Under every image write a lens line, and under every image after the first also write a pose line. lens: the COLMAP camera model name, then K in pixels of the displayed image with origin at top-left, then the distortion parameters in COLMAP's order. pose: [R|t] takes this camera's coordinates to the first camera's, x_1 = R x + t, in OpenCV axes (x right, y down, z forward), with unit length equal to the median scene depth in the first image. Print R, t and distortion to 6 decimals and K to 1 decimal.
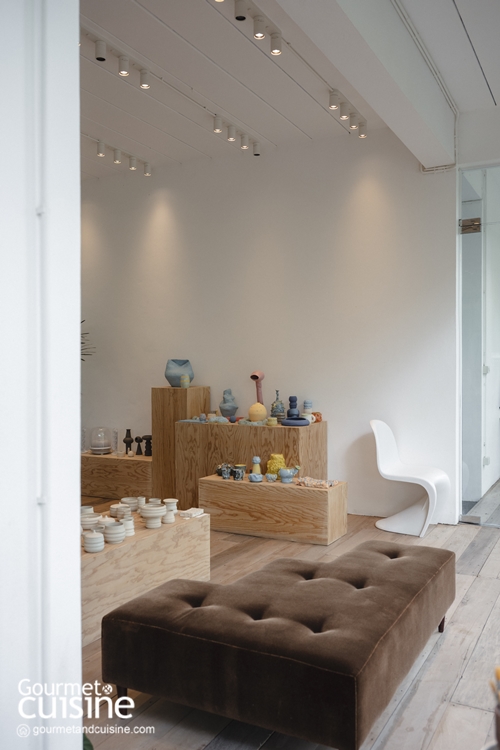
lens RADIAL K [[678.3, 0, 250.4], [0, 678.3, 374.0], [0, 0, 1]] dist [0.000685, 0.004551]
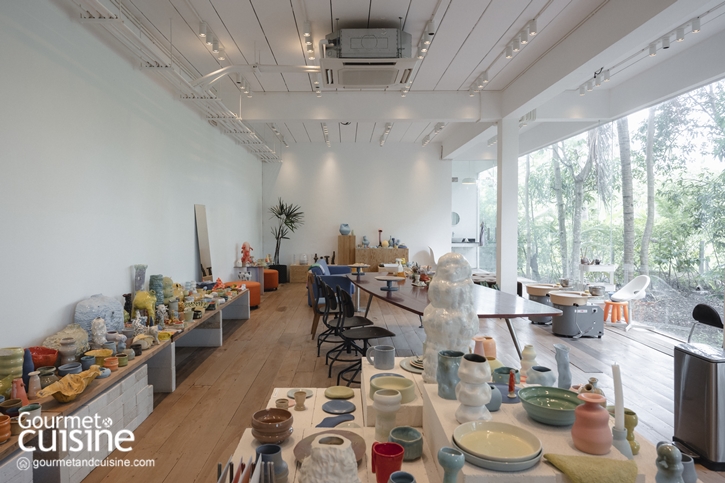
lens RADIAL K [[499.1, 0, 361.5], [0, 499.1, 240.0], [0, 0, 1]] dist [0.002979, 0.000361]
pose [[0.874512, -0.015281, 0.484763, -1.019028], [0.002218, 0.999619, 0.027509, -0.013354], [-0.484998, -0.022981, 0.874213, -0.669630]]
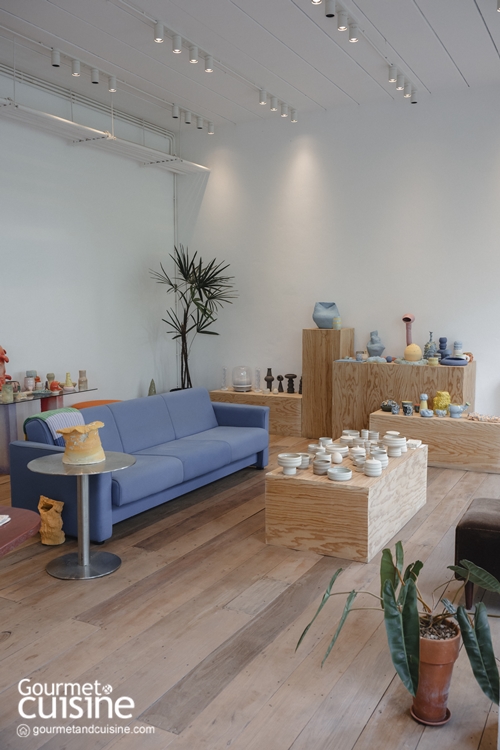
lens RADIAL K [[678.3, 0, 249.1], [0, 678.3, 375.2], [0, 0, 1]] dist [0.000685, 0.004551]
pose [[0.999946, 0.000411, -0.010365, -0.234607], [0.000547, 0.995738, 0.092226, -0.006633], [0.010359, -0.092227, 0.995684, -0.067333]]
